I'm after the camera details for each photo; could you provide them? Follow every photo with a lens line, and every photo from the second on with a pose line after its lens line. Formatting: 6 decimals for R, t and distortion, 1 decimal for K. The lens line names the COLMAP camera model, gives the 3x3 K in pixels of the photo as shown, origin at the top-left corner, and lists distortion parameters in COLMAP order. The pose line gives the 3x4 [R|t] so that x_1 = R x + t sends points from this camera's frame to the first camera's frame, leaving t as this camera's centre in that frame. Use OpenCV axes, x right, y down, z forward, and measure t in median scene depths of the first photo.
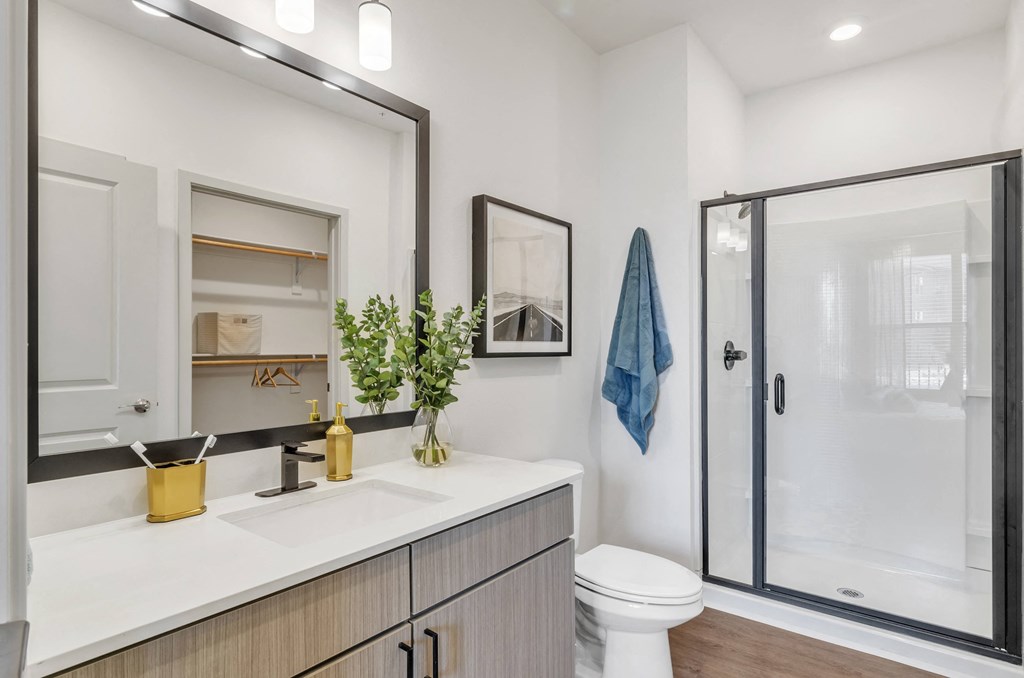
lens RADIAL K [[522.9, 0, 524.4], [0, 522.9, 346.4], [0, 0, 1]] dist [-0.004585, 0.000186]
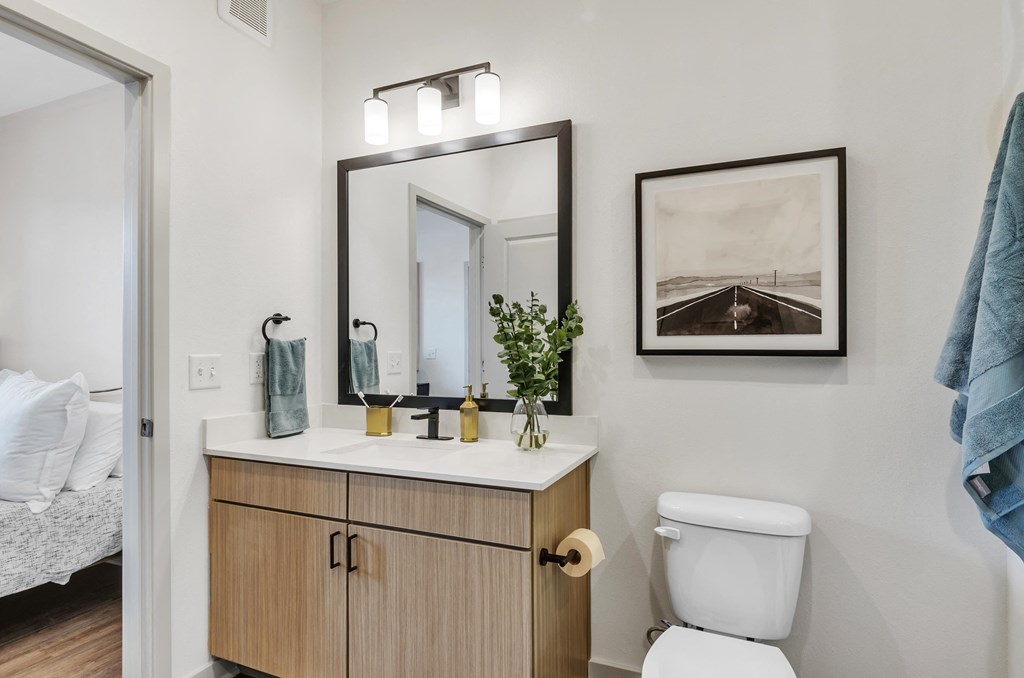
lens RADIAL K [[522.9, 0, 524.4], [0, 522.9, 346.4], [0, 0, 1]] dist [-0.004585, 0.000186]
pose [[0.276811, -0.003124, -0.960919, 1.067474], [0.005263, 0.999985, -0.001735, 0.010629], [0.960910, -0.004577, 0.276823, 0.819398]]
